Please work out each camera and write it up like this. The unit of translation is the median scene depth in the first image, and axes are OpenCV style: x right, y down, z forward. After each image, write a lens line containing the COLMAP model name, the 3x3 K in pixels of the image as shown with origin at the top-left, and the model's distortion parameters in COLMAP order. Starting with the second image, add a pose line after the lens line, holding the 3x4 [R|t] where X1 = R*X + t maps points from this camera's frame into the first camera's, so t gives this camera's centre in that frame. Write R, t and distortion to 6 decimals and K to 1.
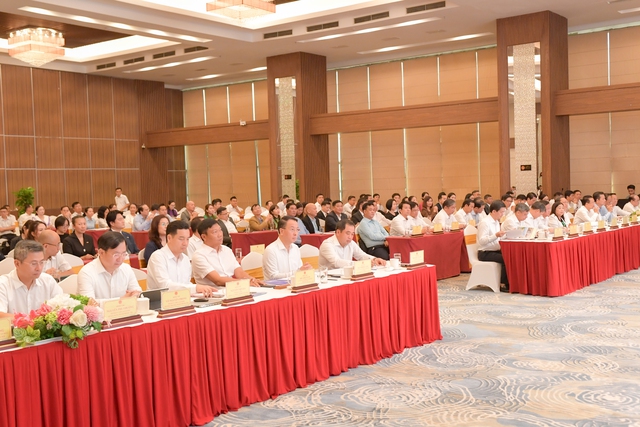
lens RADIAL K [[821.7, 0, 320.0], [0, 821.7, 213.5], [0, 0, 1]] dist [-0.008432, -0.020174]
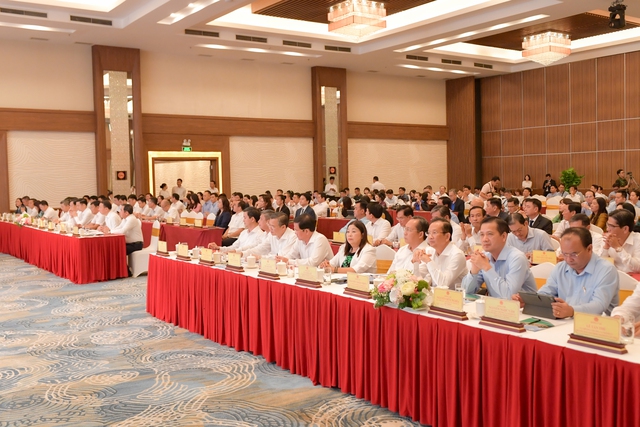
lens RADIAL K [[699.4, 0, 320.0], [0, 699.4, 213.5], [0, 0, 1]] dist [-0.008791, -0.010424]
pose [[0.332644, -0.018186, 0.942877, -0.712501], [0.040739, 0.999158, 0.004899, 0.006172], [-0.942172, 0.036782, 0.333104, 0.501641]]
